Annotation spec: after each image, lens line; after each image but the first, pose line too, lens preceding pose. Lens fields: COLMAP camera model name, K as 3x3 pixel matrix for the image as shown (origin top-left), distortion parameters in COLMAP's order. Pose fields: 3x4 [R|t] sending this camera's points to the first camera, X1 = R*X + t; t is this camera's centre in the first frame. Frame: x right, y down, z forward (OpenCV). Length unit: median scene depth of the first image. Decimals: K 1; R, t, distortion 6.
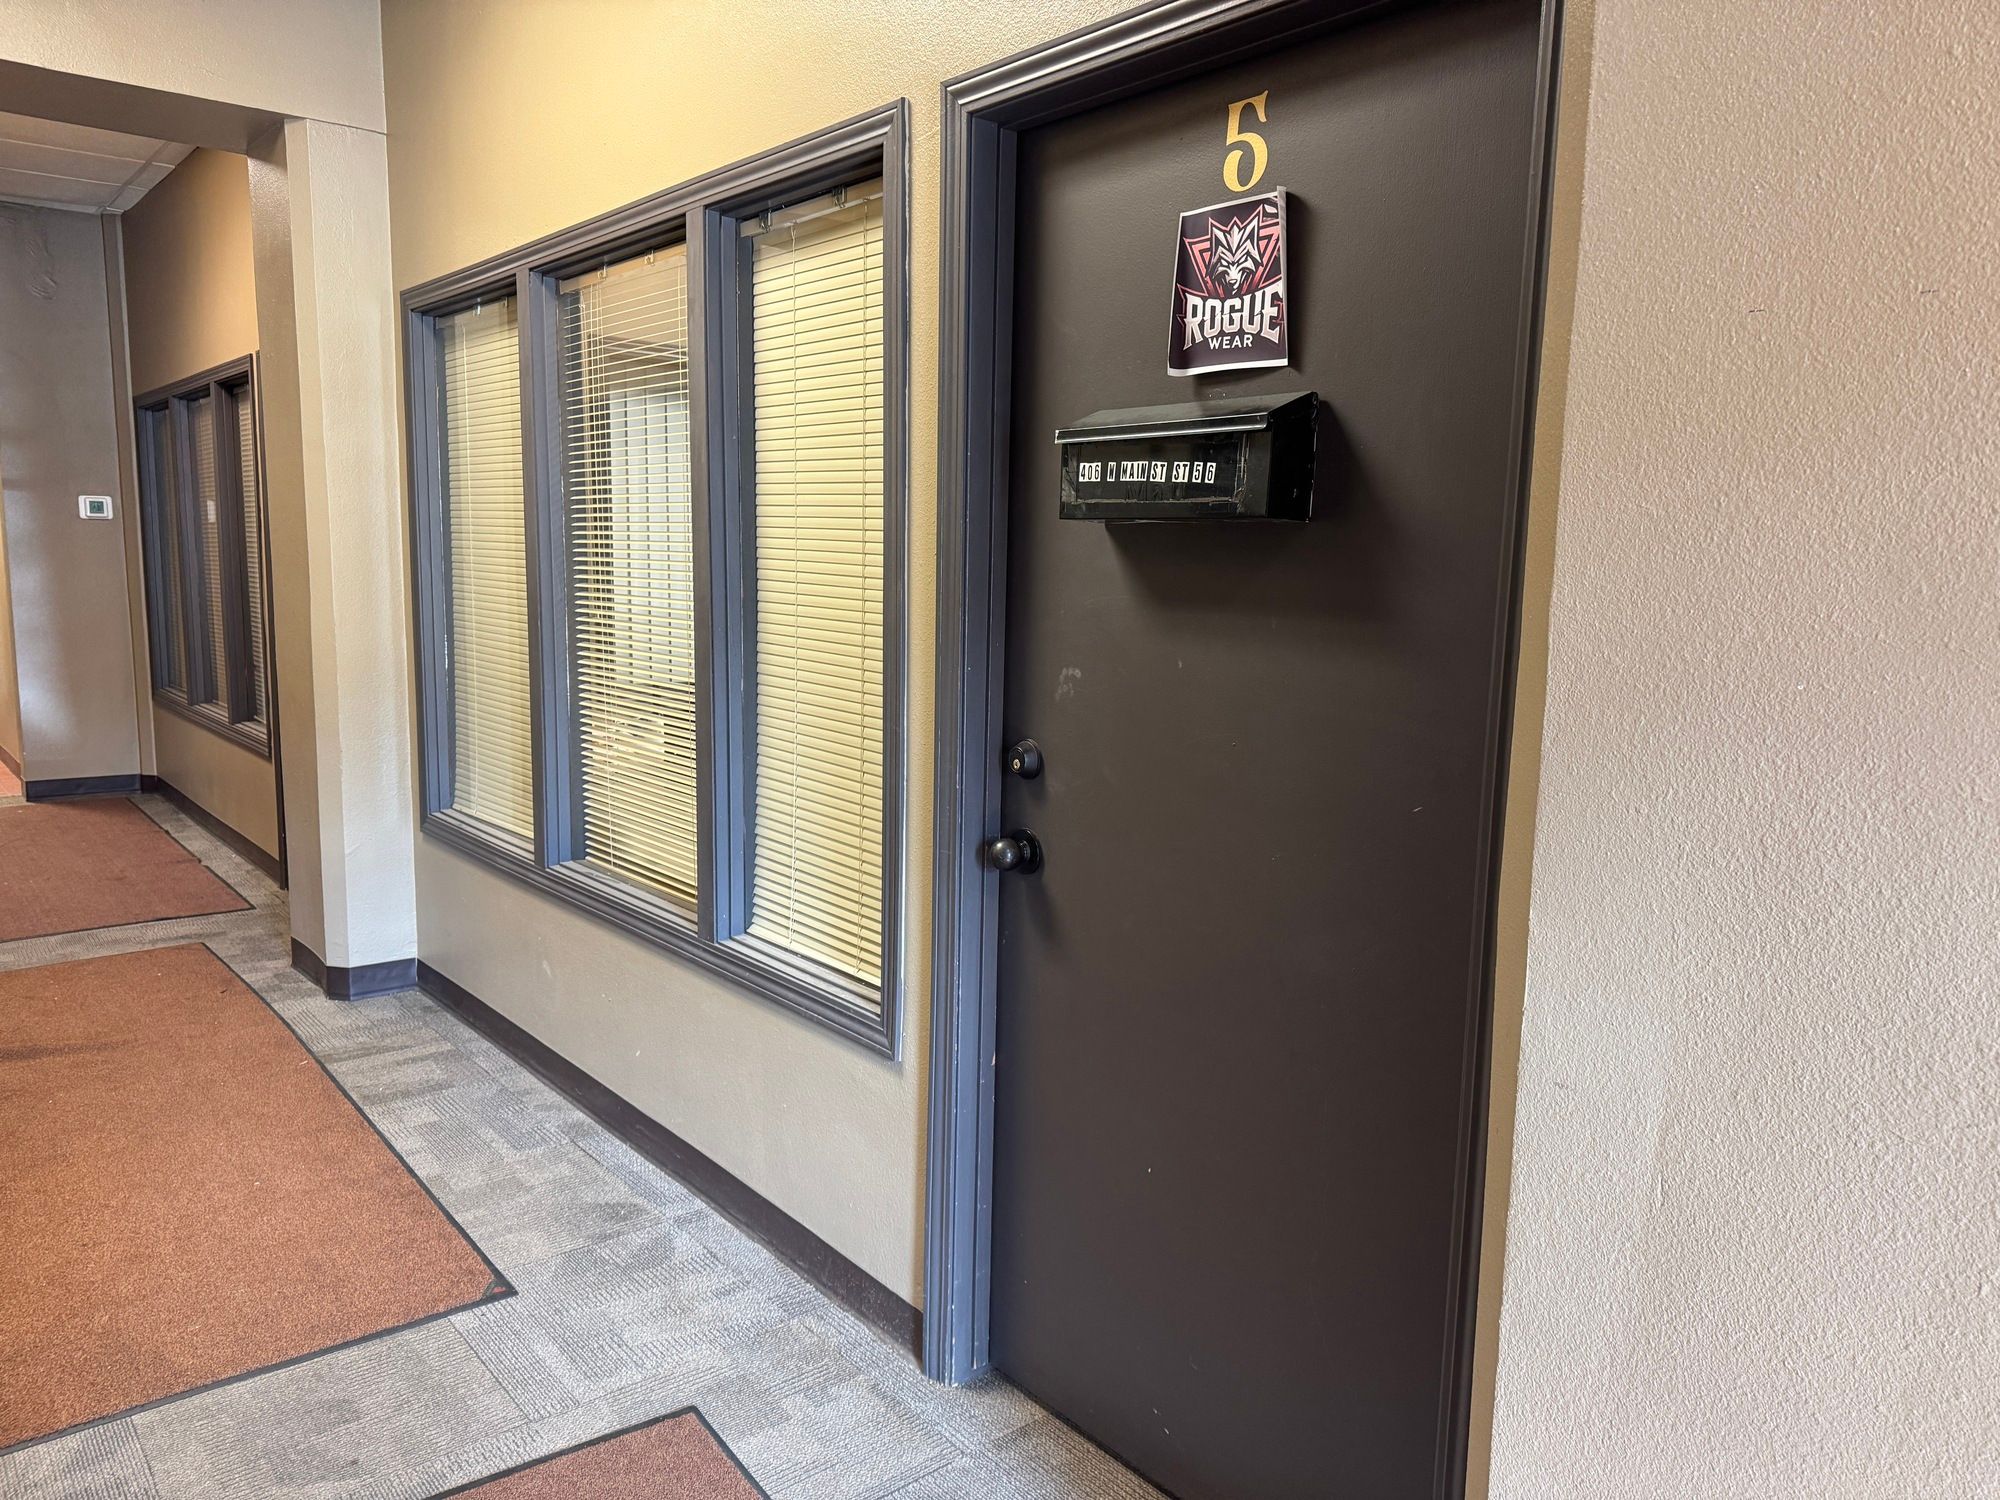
lens RADIAL K [[1410.3, 0, 1016.7], [0, 1410.3, 755.4], [0, 0, 1]] dist [-0.000408, -0.013098]
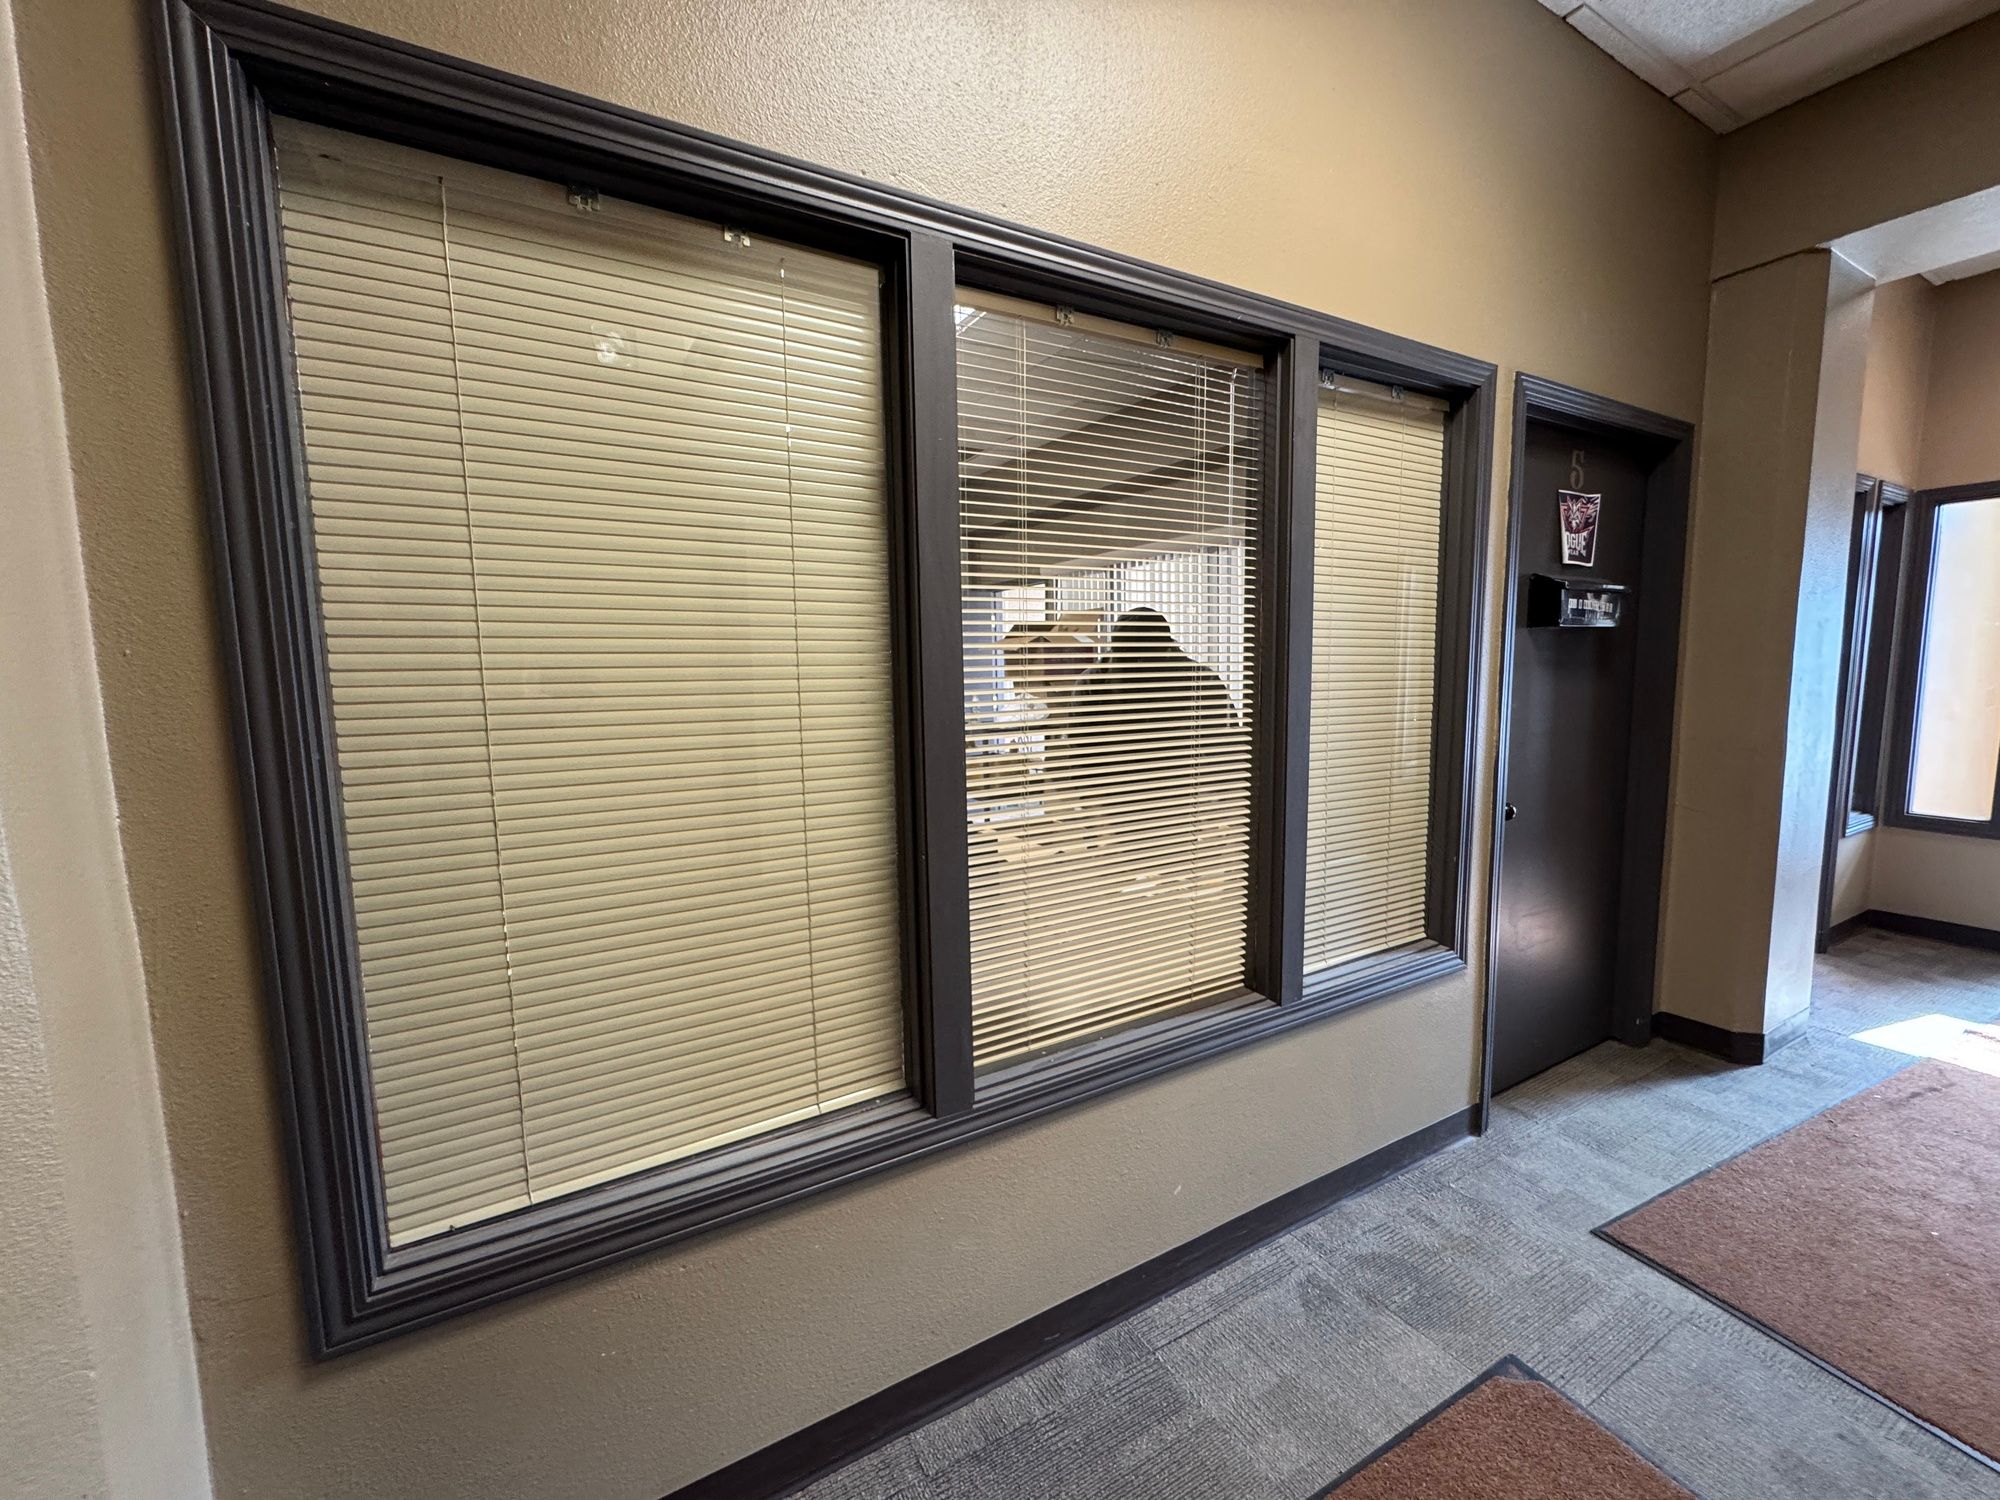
lens RADIAL K [[794.6, 0, 1000.0], [0, 794.6, 750.0], [0, 0, 1]] dist [-0.000584, 0.000014]
pose [[0.186702, -0.132202, 0.973481, -0.762322], [0.157553, 0.982108, 0.103157, -0.147089], [-0.969701, 0.134115, 0.204190, 0.961823]]
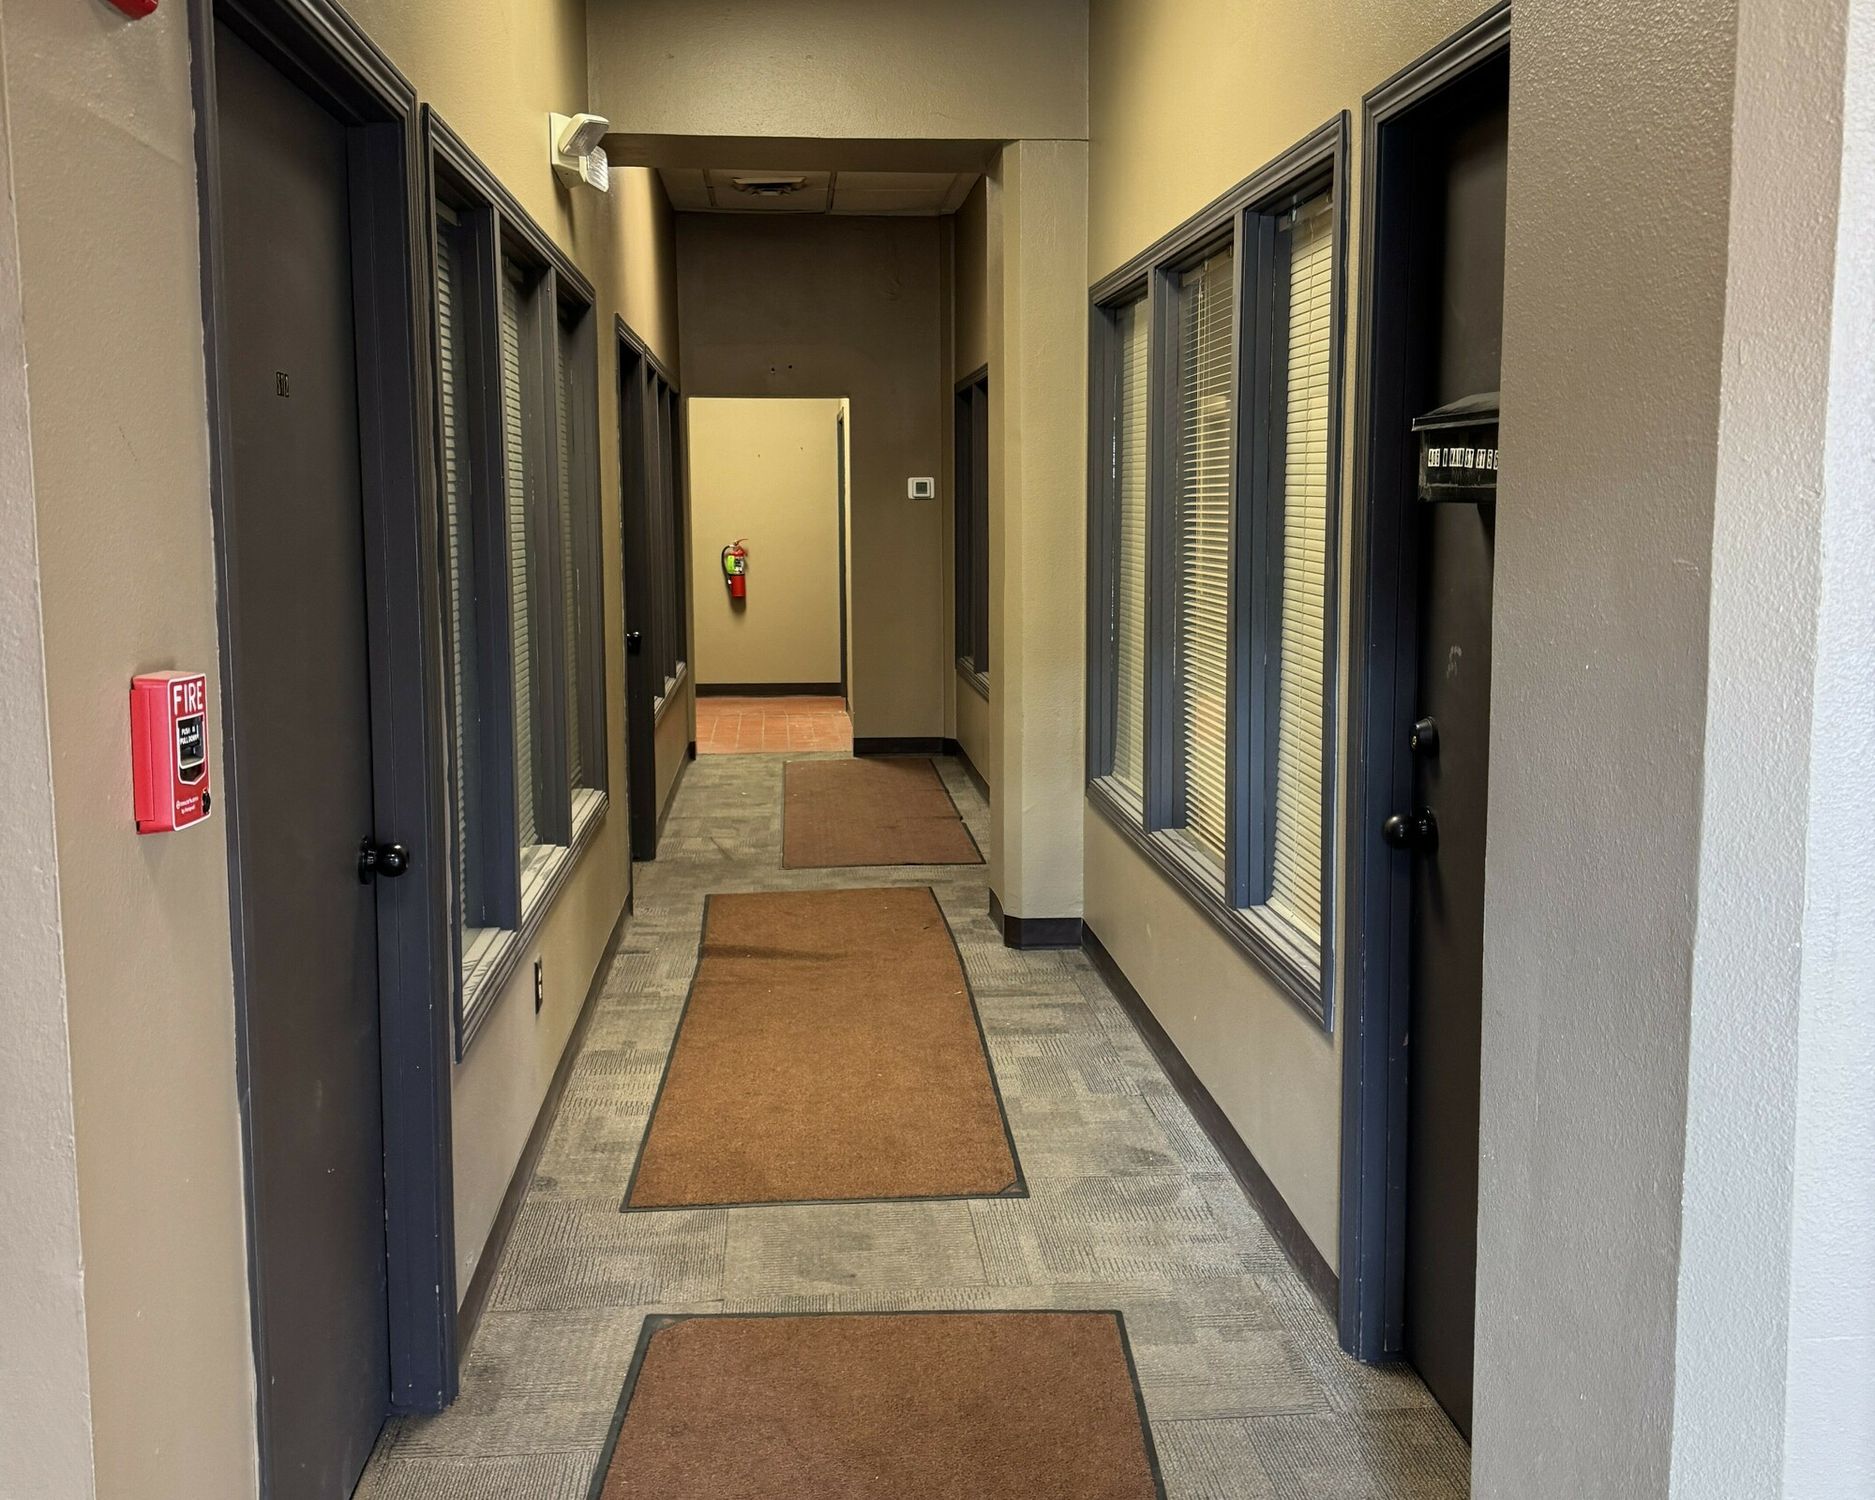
lens RADIAL K [[1729.4, 0, 936.7], [0, 1729.4, 679.9], [0, 0, 1]] dist [0.121843, -0.400381]
pose [[0.813497, 0.034319, -0.580555, 0.302058], [-0.061039, 0.997782, -0.026548, 0.011869], [0.578357, 0.057033, 0.813788, -0.152683]]
